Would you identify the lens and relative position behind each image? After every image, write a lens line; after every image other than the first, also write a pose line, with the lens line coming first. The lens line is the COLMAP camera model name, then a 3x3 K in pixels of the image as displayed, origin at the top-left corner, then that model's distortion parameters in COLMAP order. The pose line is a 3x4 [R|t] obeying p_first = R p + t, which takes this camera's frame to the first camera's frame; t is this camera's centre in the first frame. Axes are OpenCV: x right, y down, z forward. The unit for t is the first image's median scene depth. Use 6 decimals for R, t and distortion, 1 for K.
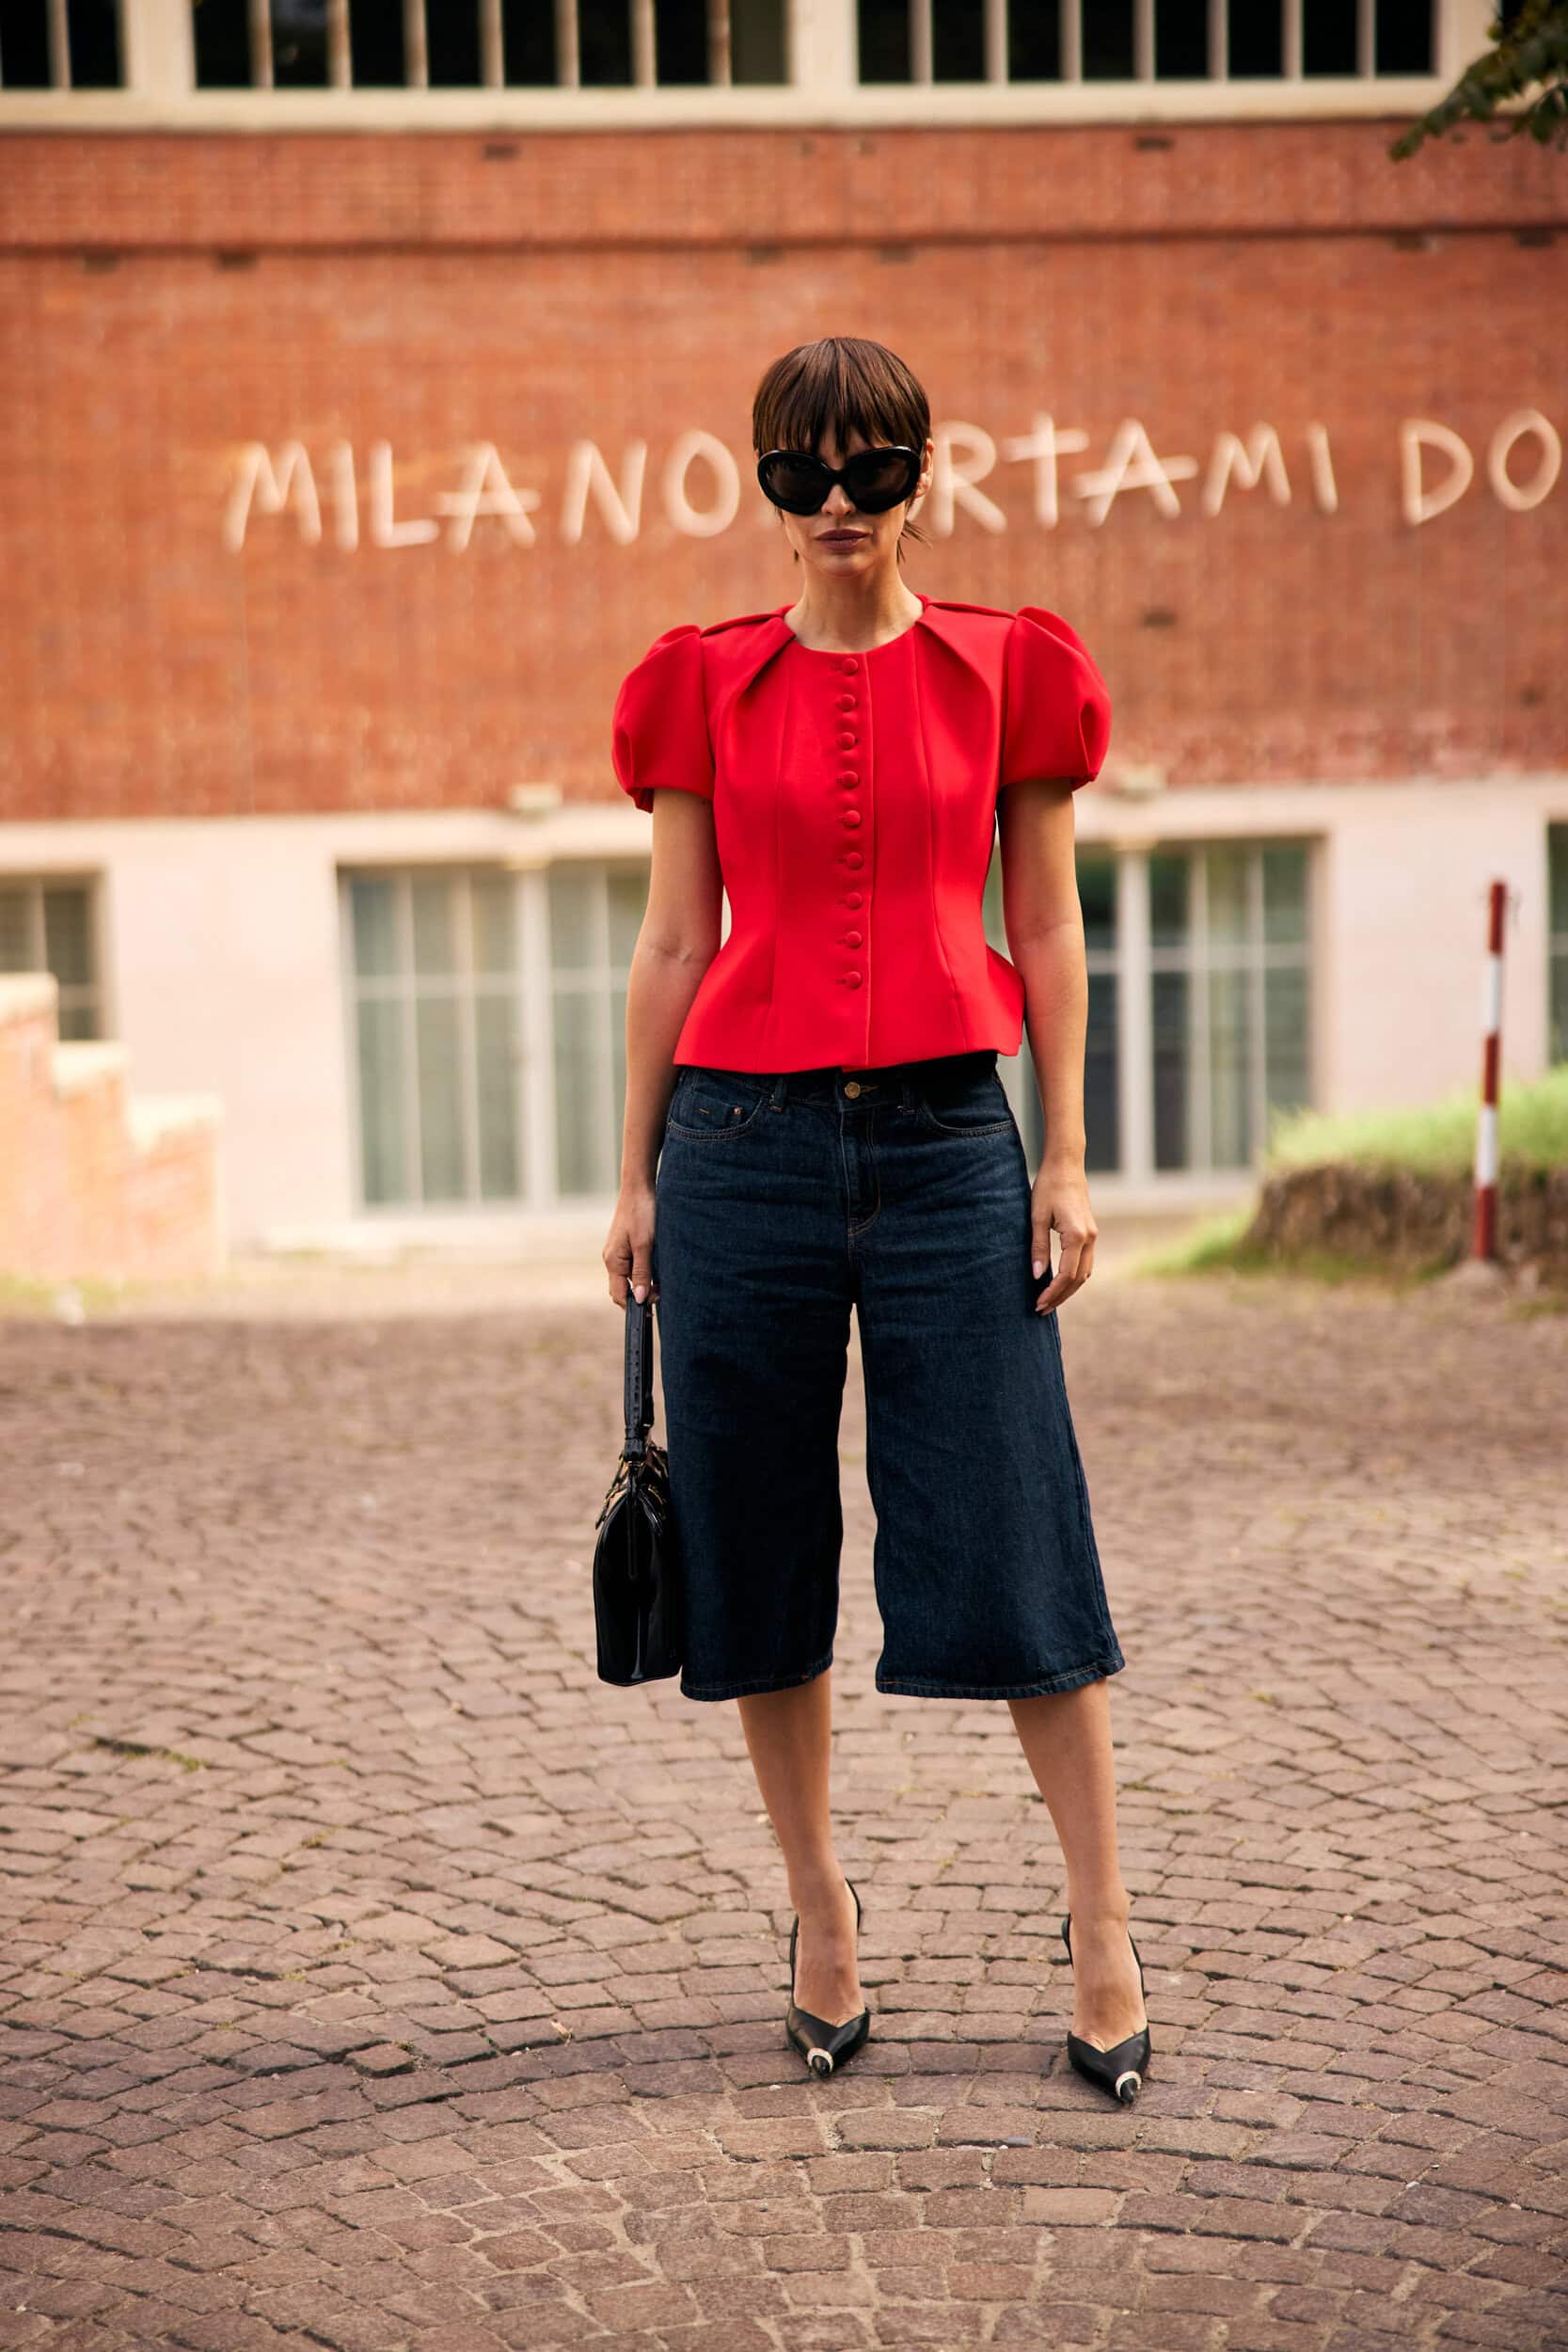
lens RADIAL K [[4576.0, 0, 769.2], [0, 4576.0, 1180.0], [0, 0, 1]] dist [0.269481, 0.000000]
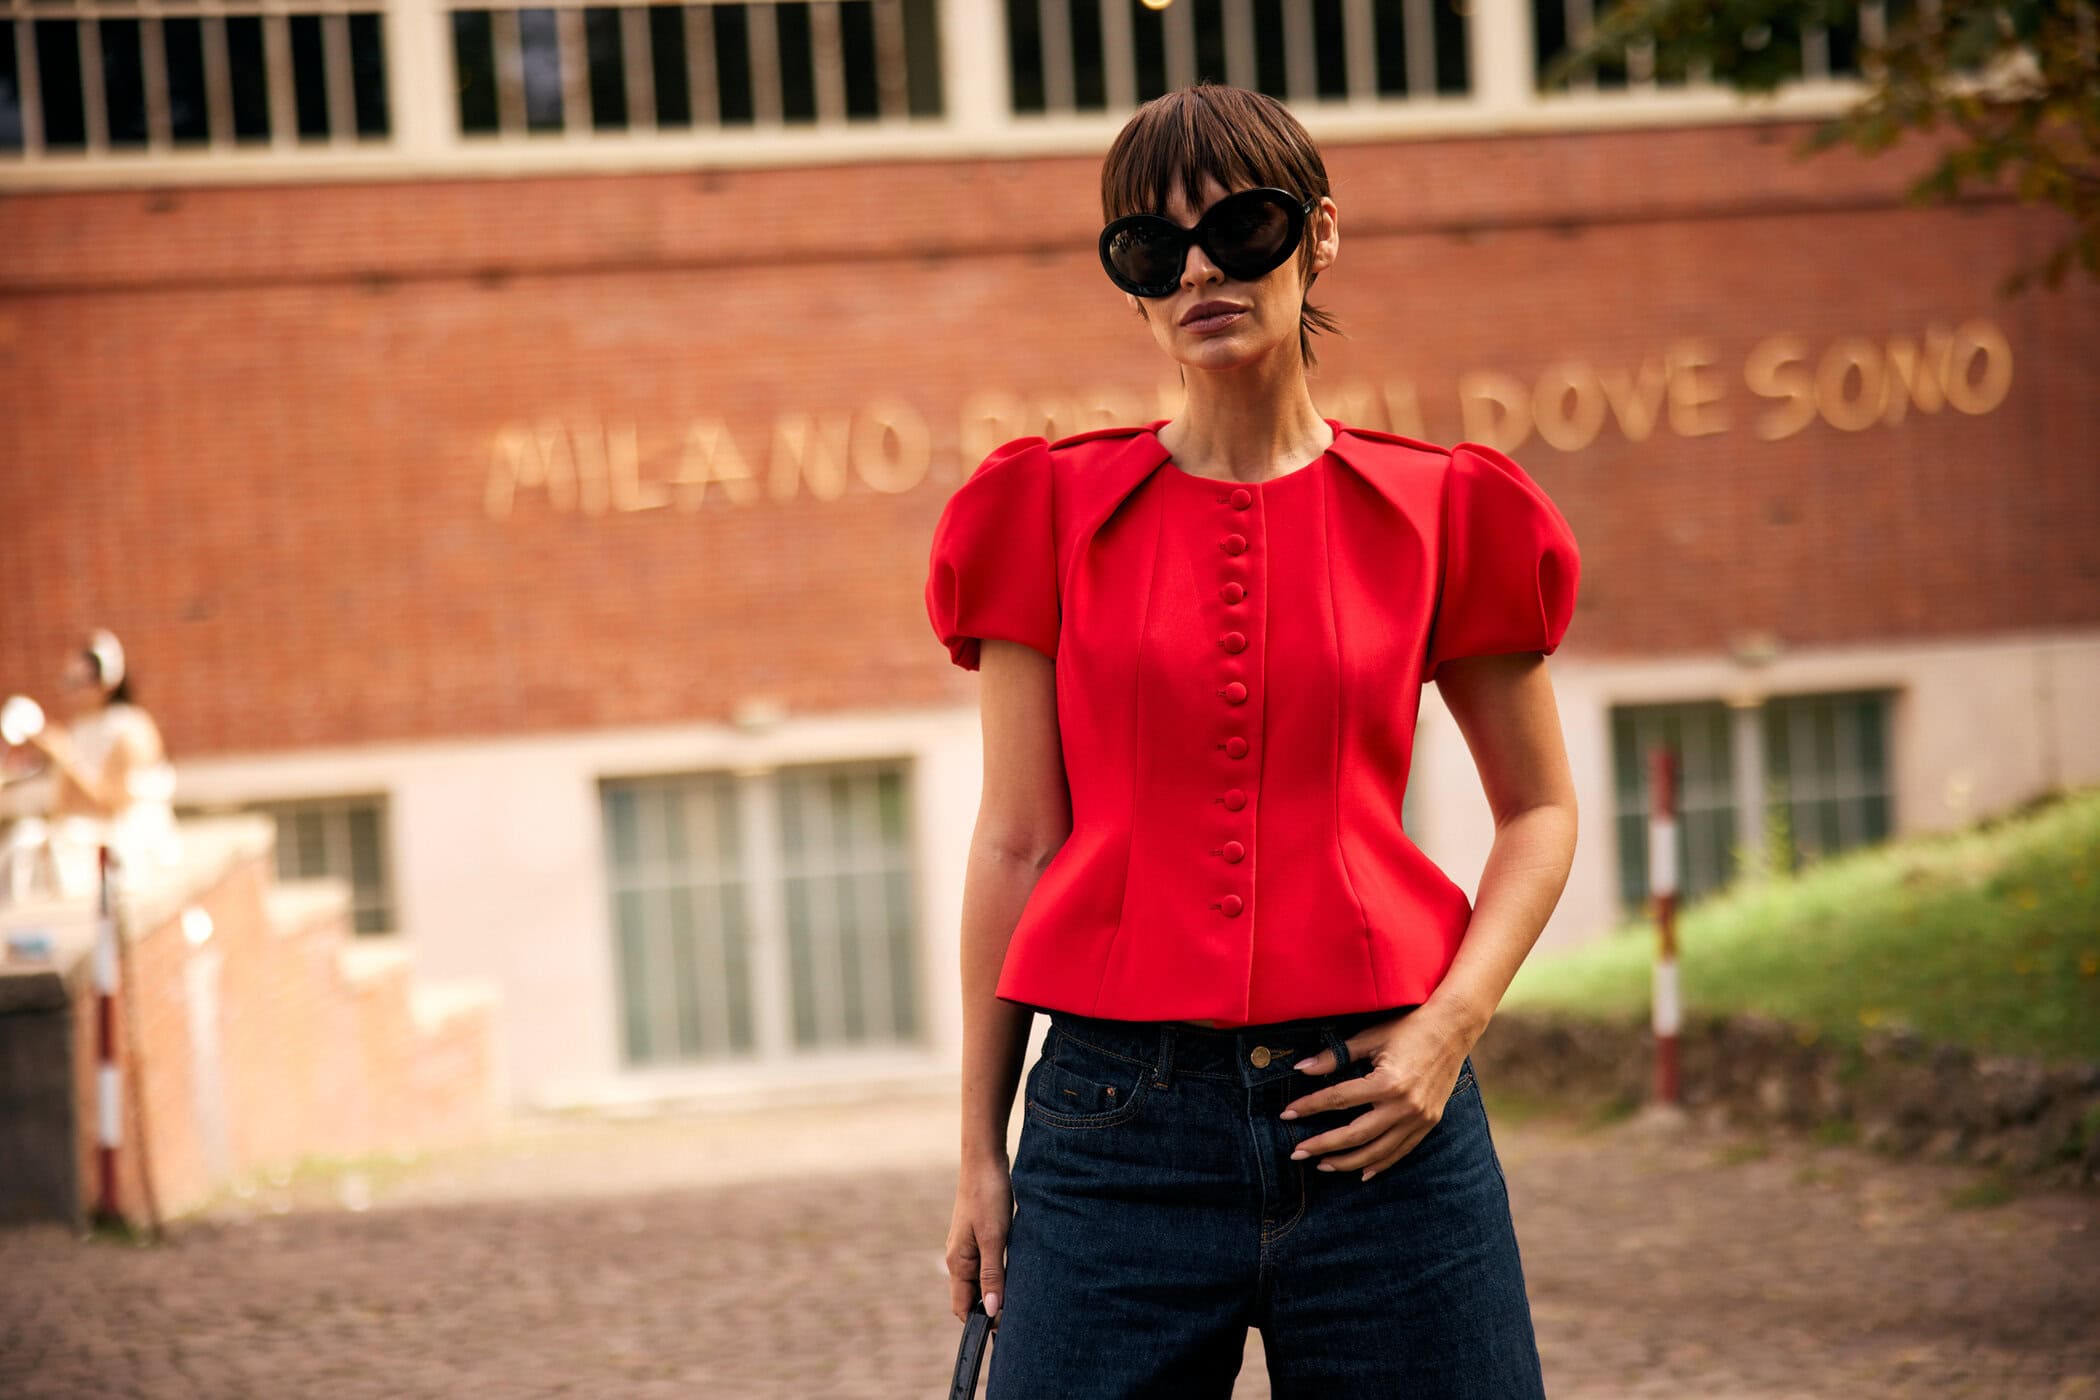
lens RADIAL K [[3588.4, 0, 1099.6], [0, 3588.4, 798.5], [0, 0, 1]] dist [0.103619, 0.000000]
pose [[0.998204, -0.039449, 0.045083, -0.012449], [0.041986, 0.997503, -0.056785, -0.010795], [-0.042730, 0.058575, 0.997368, 0.152650]]
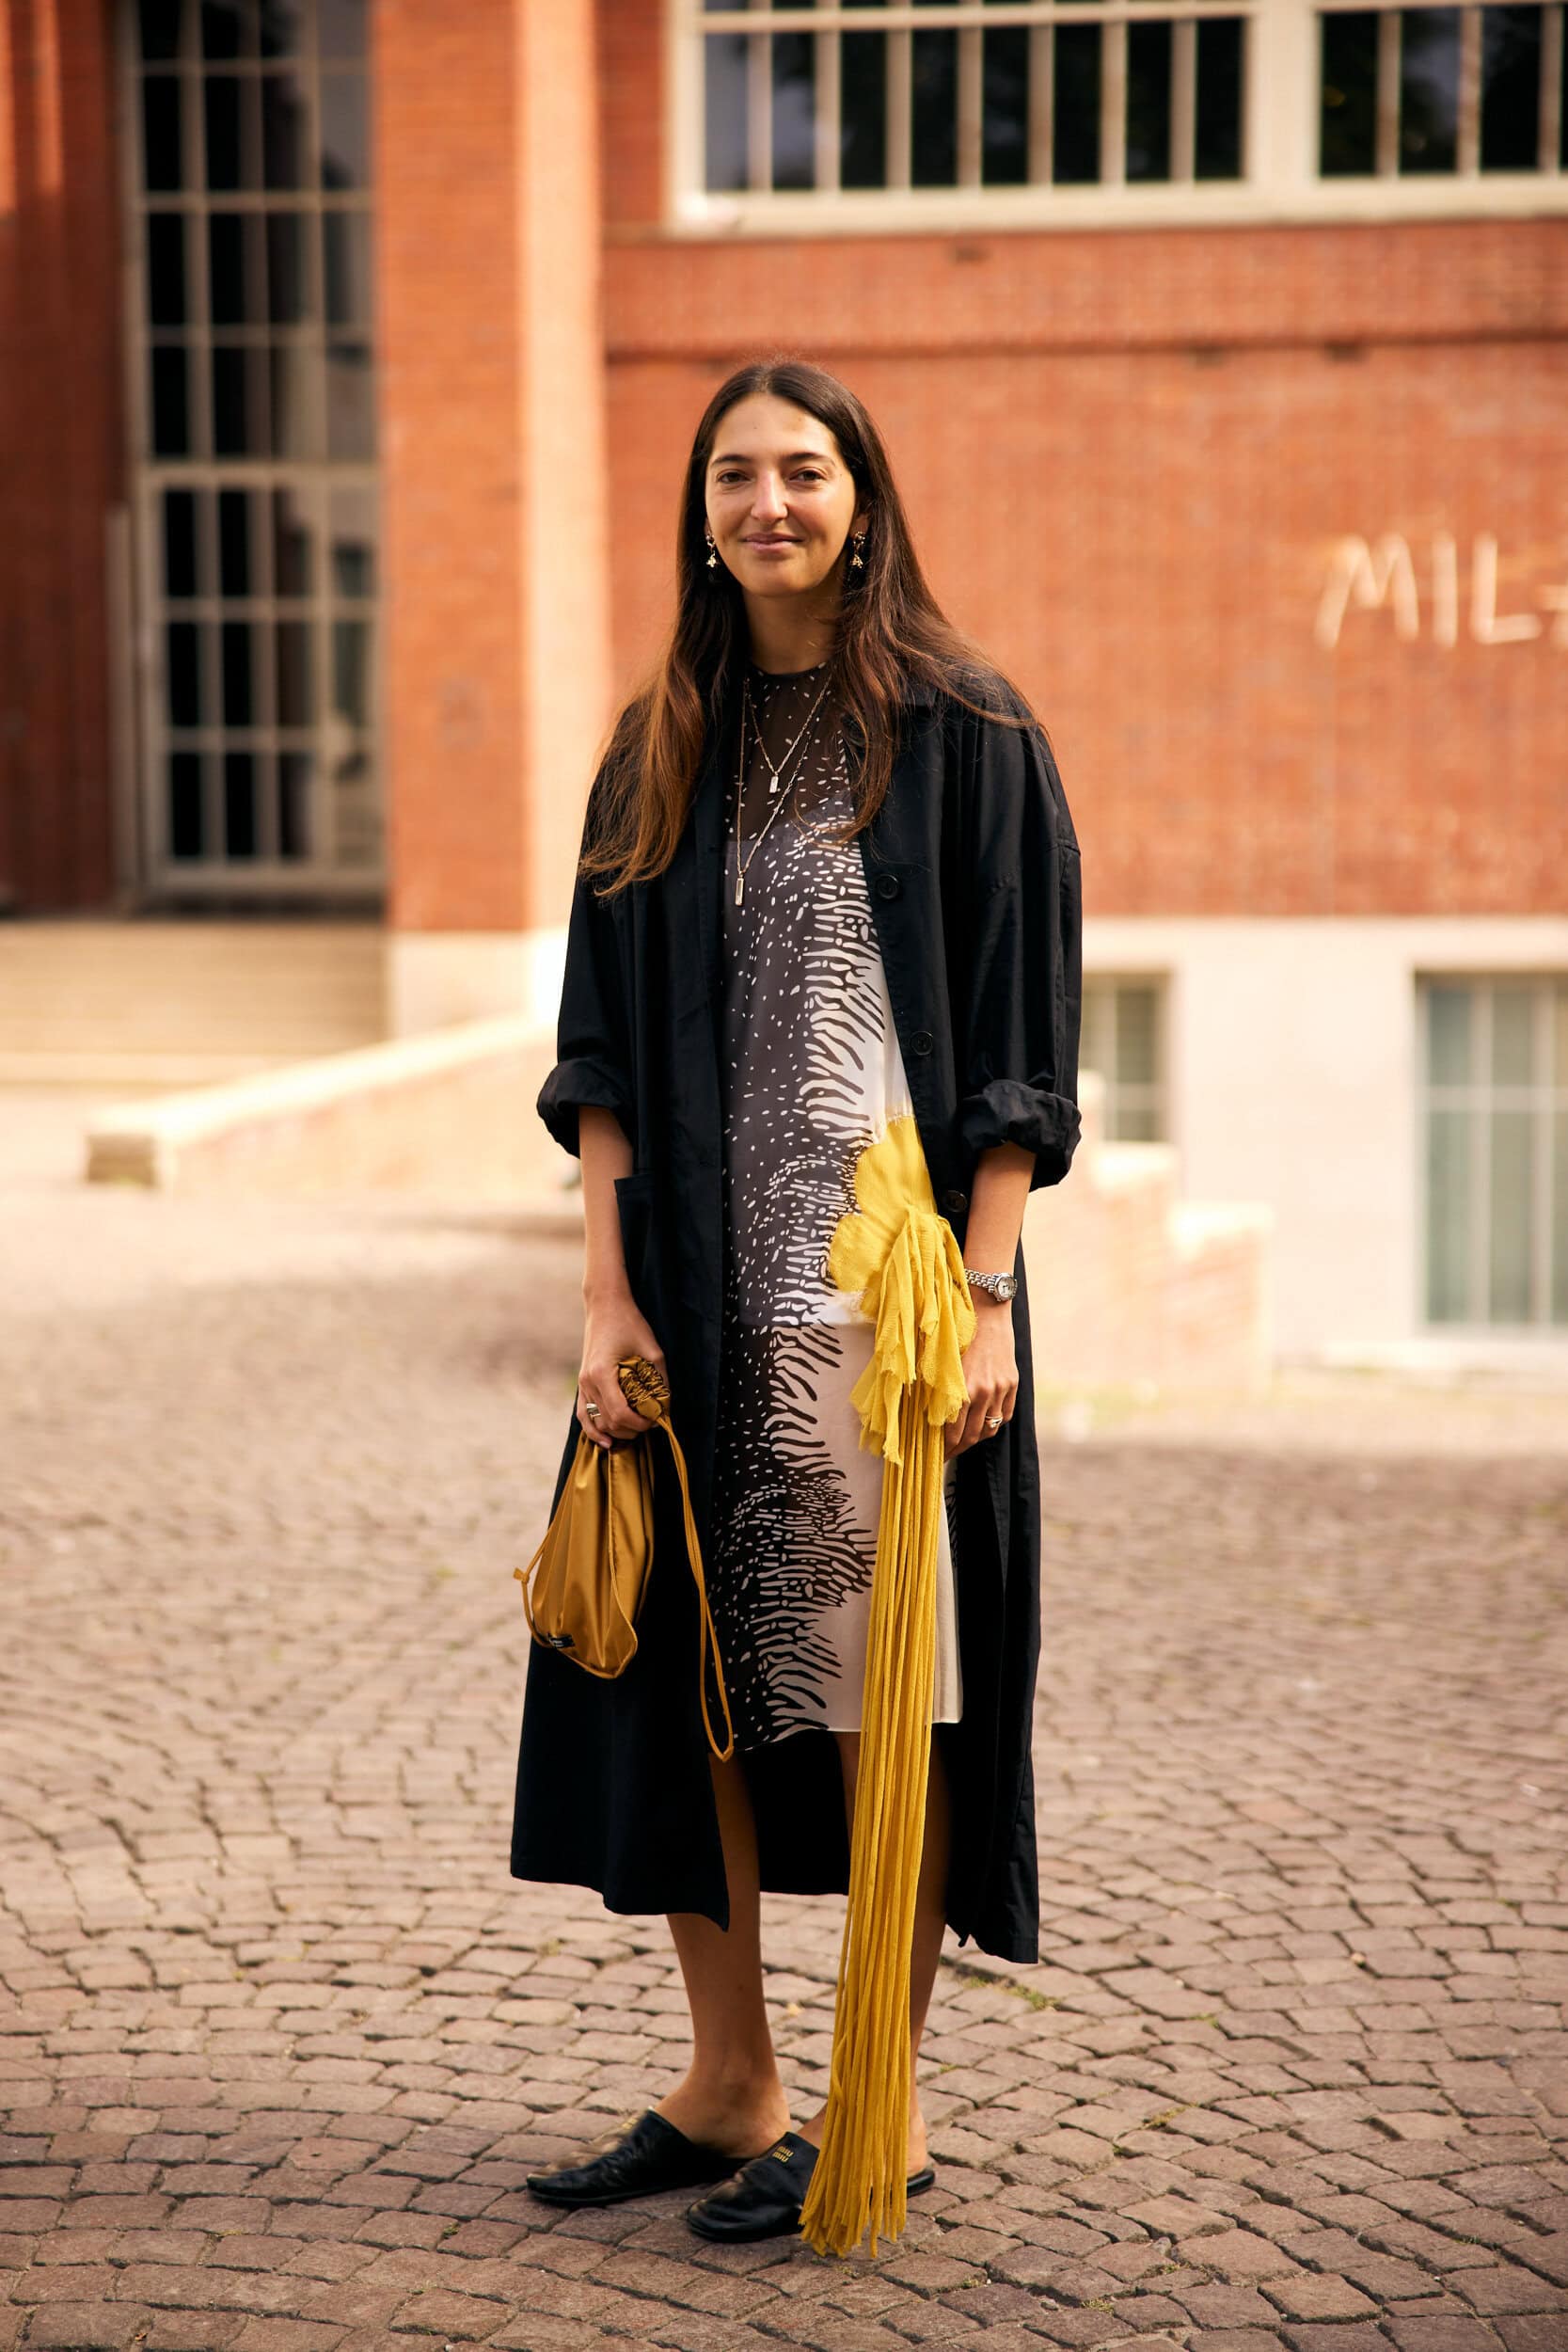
lens RADIAL K [[4576.0, 0, 780.0], [0, 4576.0, 1093.8], [0, 0, 1]] dist [0.269481, 0.000000]
pose [[0.970763, 0.041747, -0.236382, 0.011926], [-0.051418, 0.998067, -0.034894, -0.004692], [0.234468, 0.046028, 0.971033, 0.067981]]
